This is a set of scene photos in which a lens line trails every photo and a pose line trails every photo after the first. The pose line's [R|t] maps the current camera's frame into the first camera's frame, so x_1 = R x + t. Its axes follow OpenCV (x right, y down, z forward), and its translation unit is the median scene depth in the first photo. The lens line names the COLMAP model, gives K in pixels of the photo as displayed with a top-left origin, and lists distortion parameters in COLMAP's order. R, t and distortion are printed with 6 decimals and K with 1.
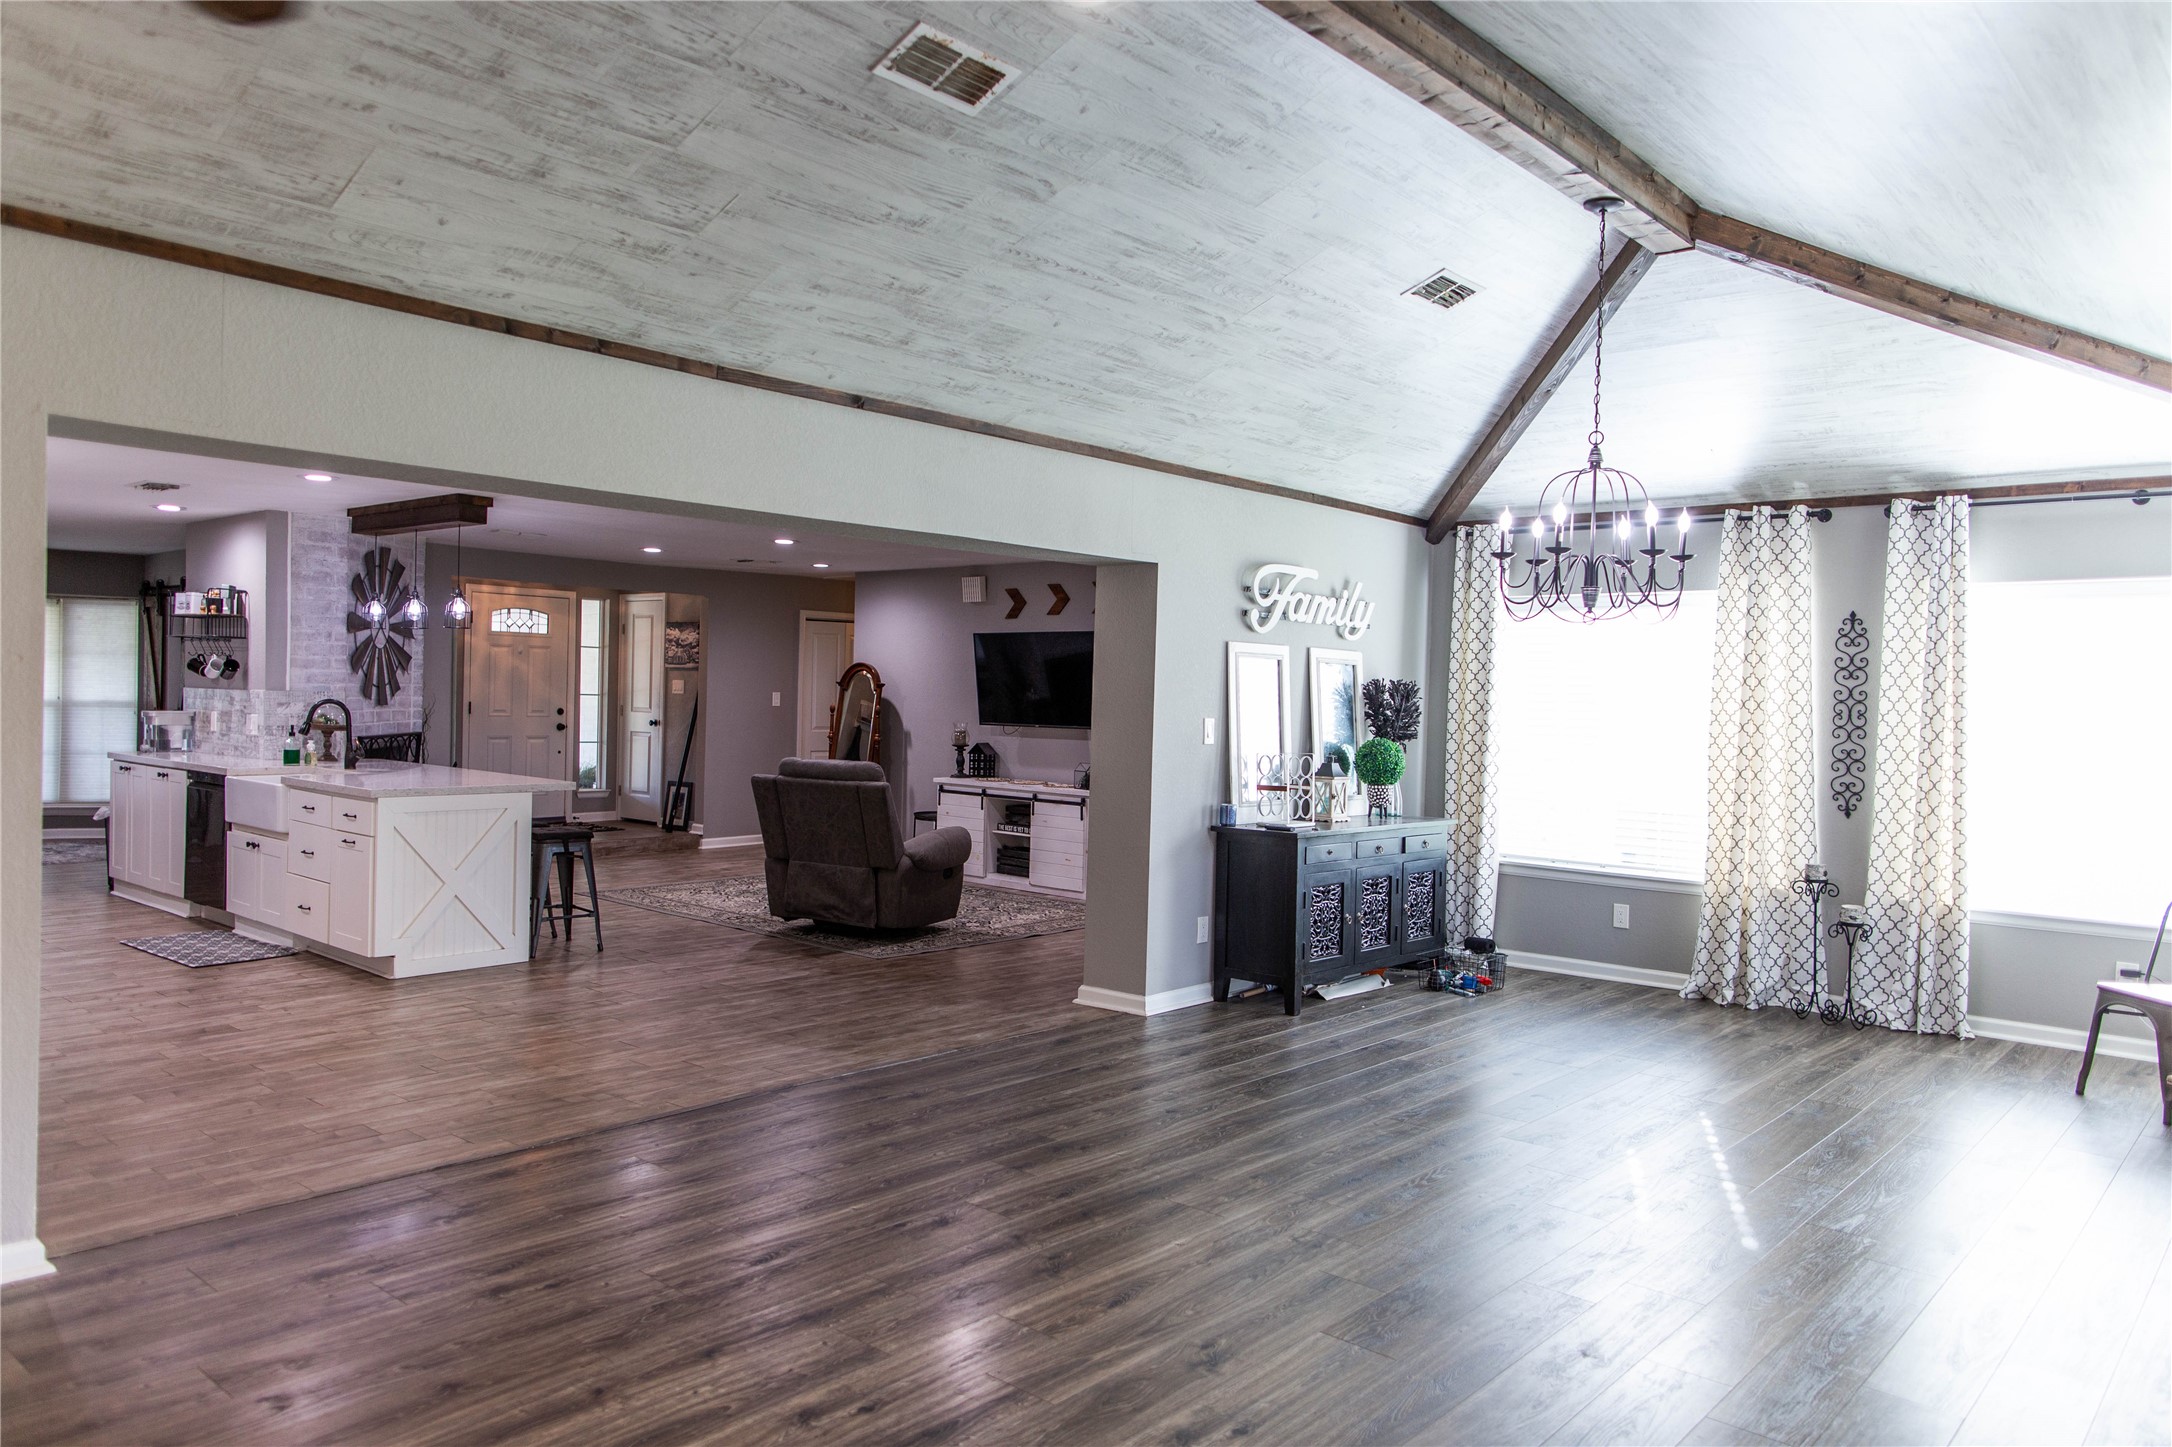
lens RADIAL K [[1487.1, 0, 1077.3], [0, 1487.1, 736.1], [0, 0, 1]] dist [0.008547, -0.004399]
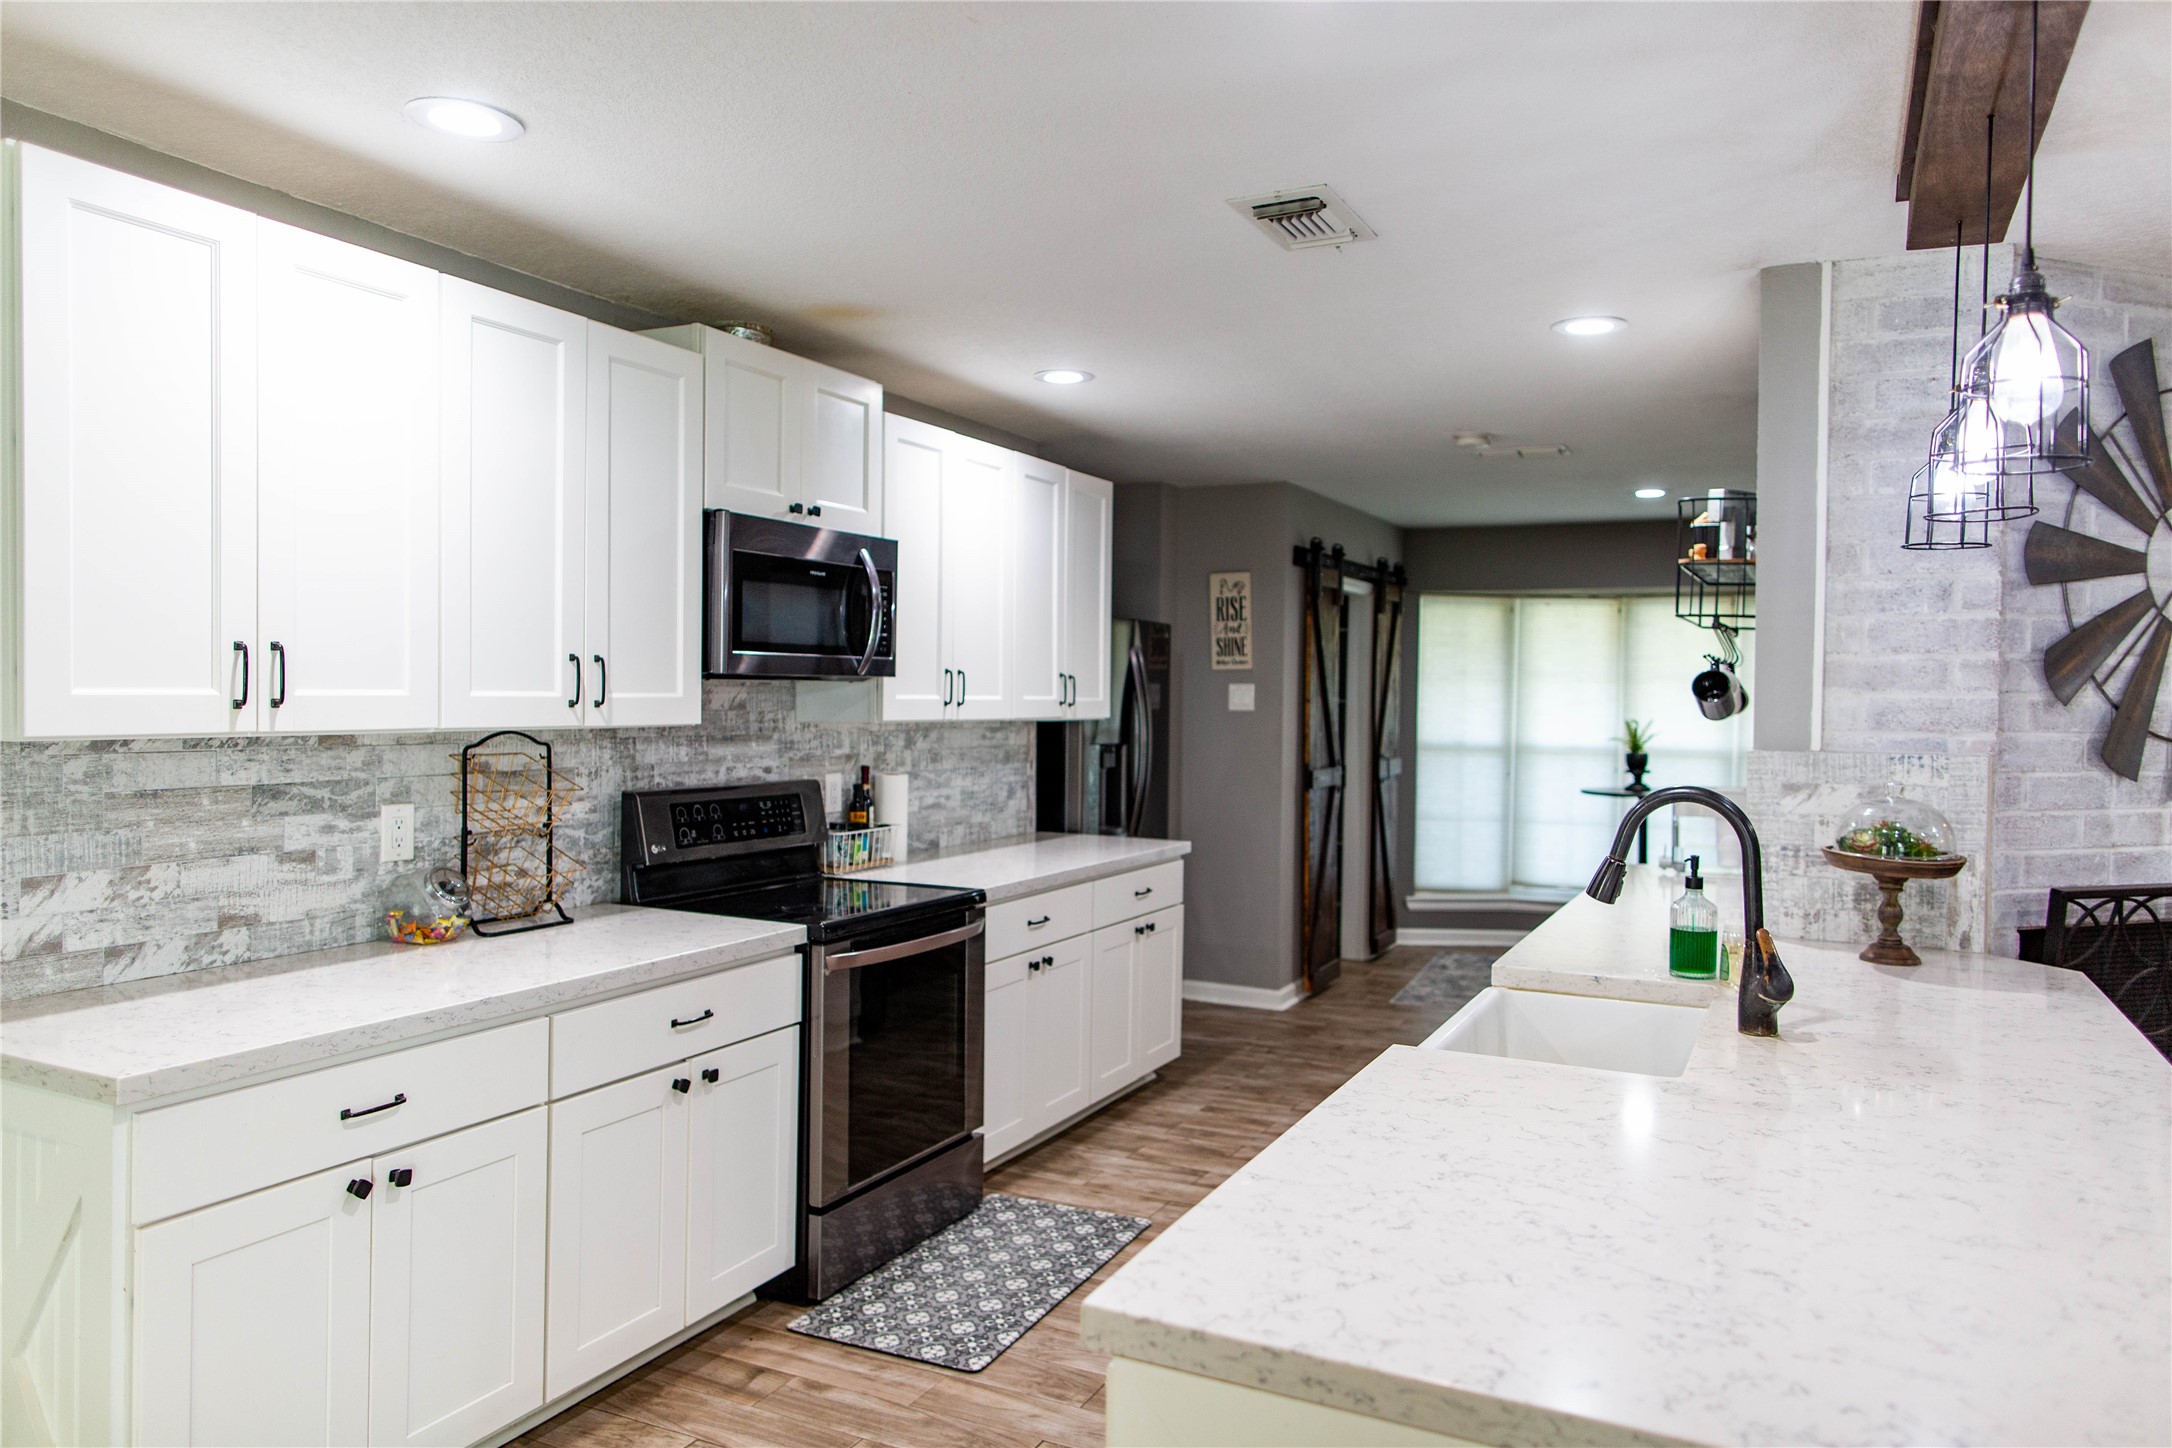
lens RADIAL K [[1487.1, 0, 1116.8], [0, 1487.1, 704.0], [0, 0, 1]] dist [0.008547, -0.004399]
pose [[0.264370, -0.006843, -0.964397, -0.220325], [-0.035663, 0.999222, -0.016867, -0.029579], [0.963762, 0.038853, 0.263920, 0.728837]]
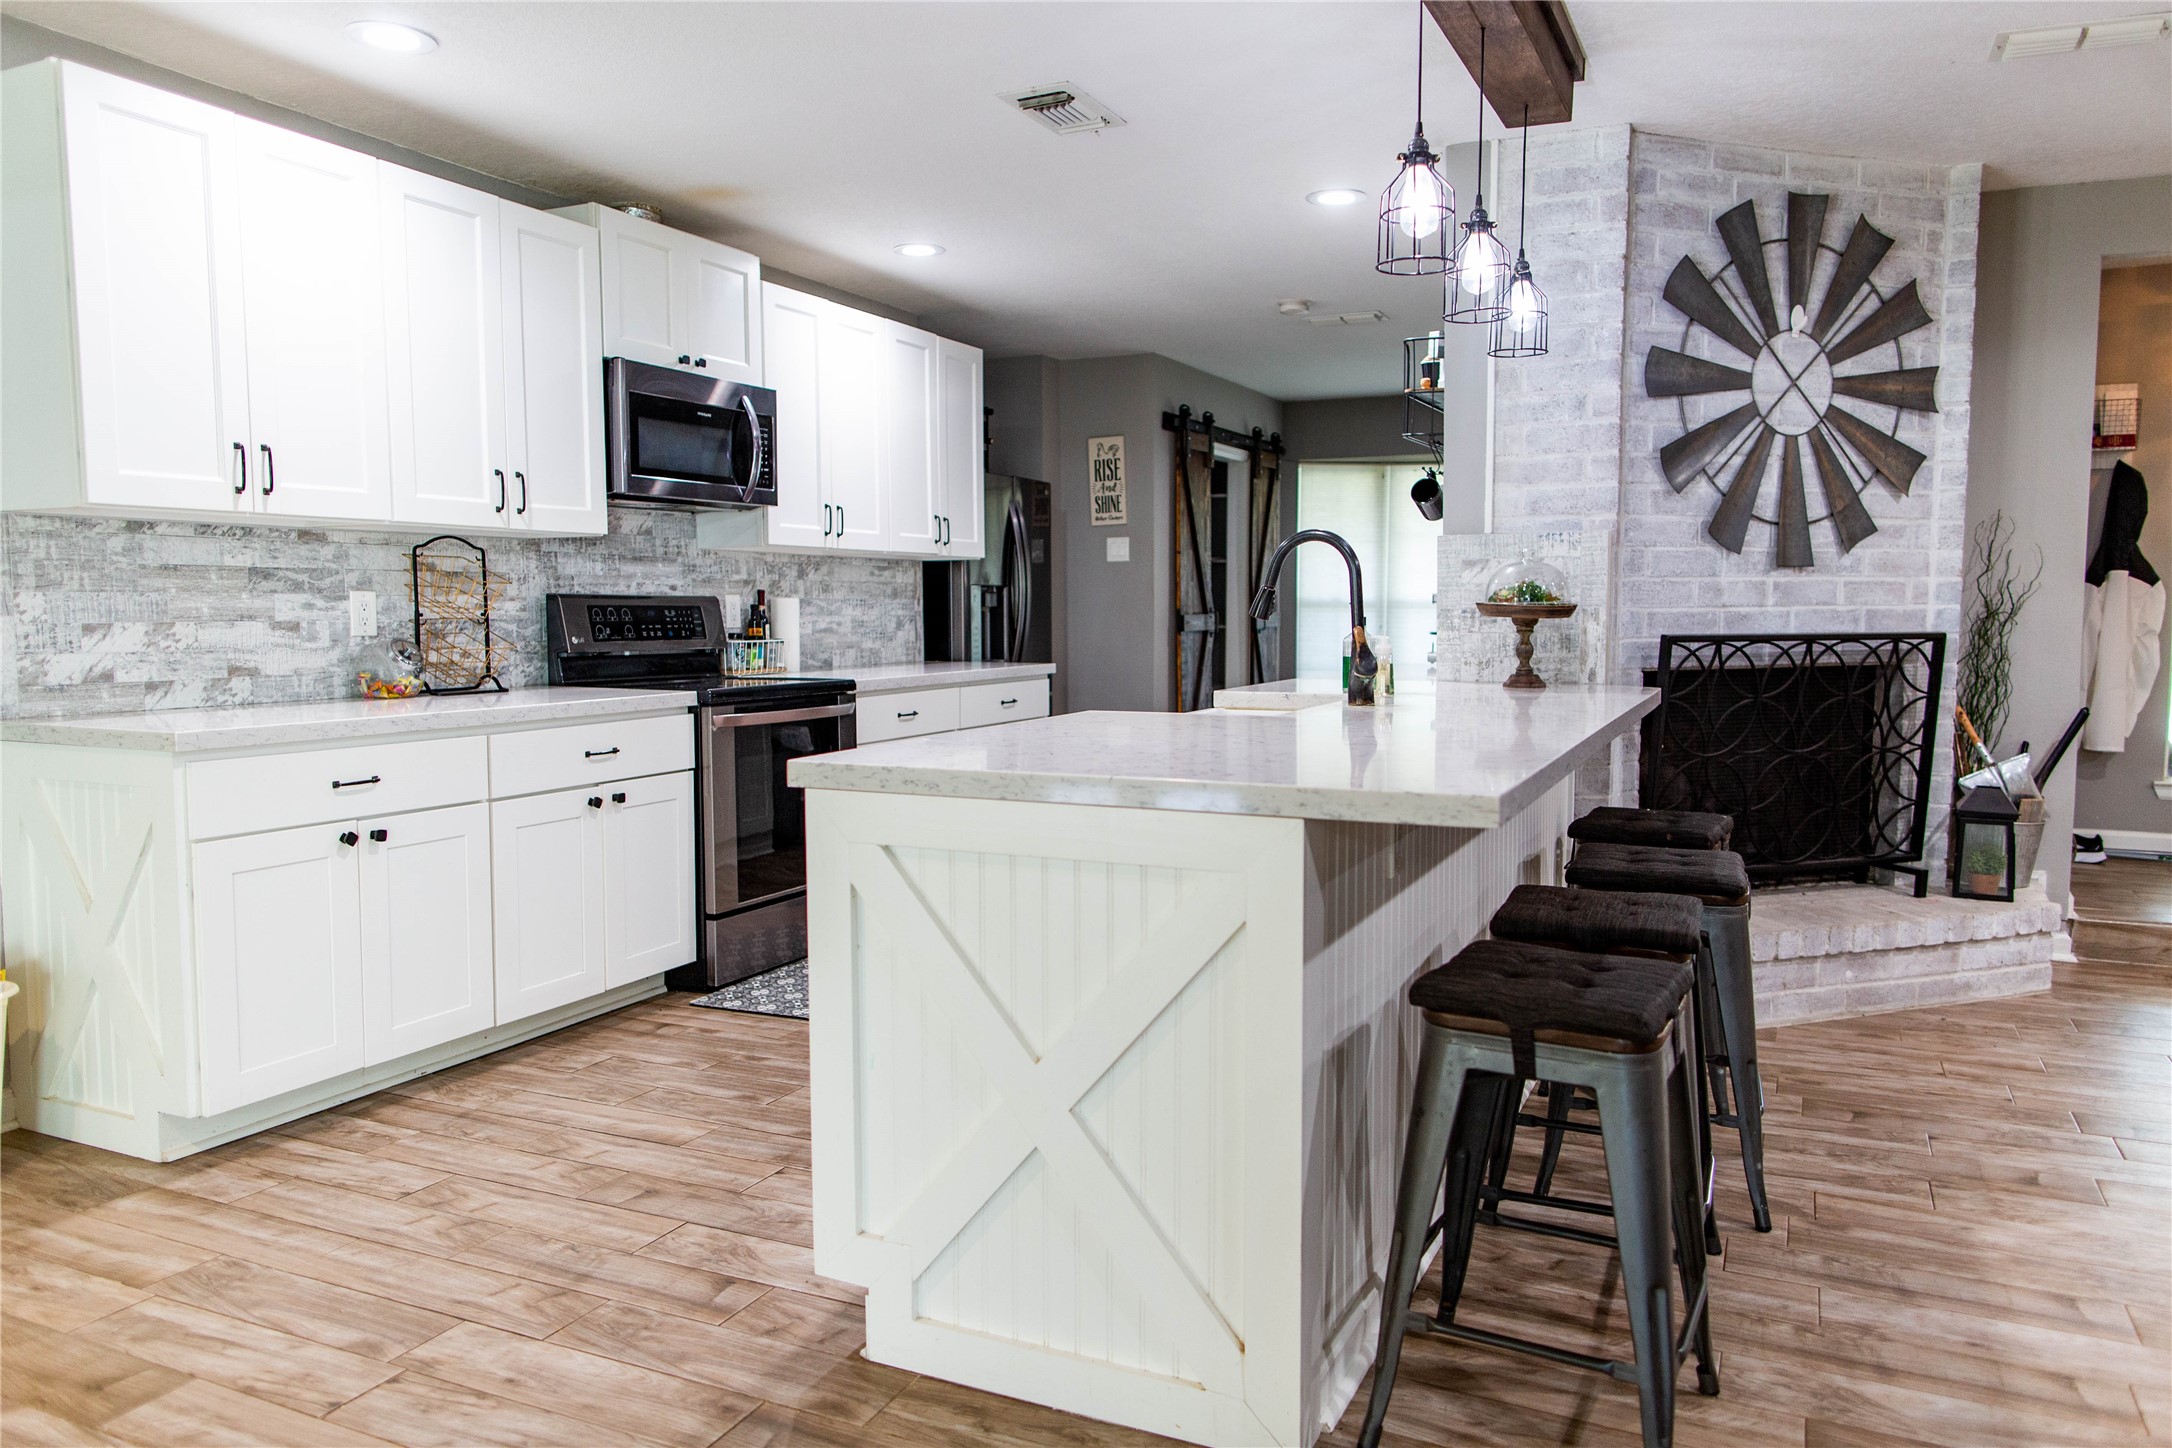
lens RADIAL K [[1487.1, 0, 1104.2], [0, 1487.1, 699.4], [0, 0, 1]] dist [0.008547, -0.004399]
pose [[0.279235, 0.044476, -0.959192, -0.115834], [-0.019383, 0.998984, 0.040678, 0.004209], [0.960027, 0.007233, 0.279814, 0.746973]]
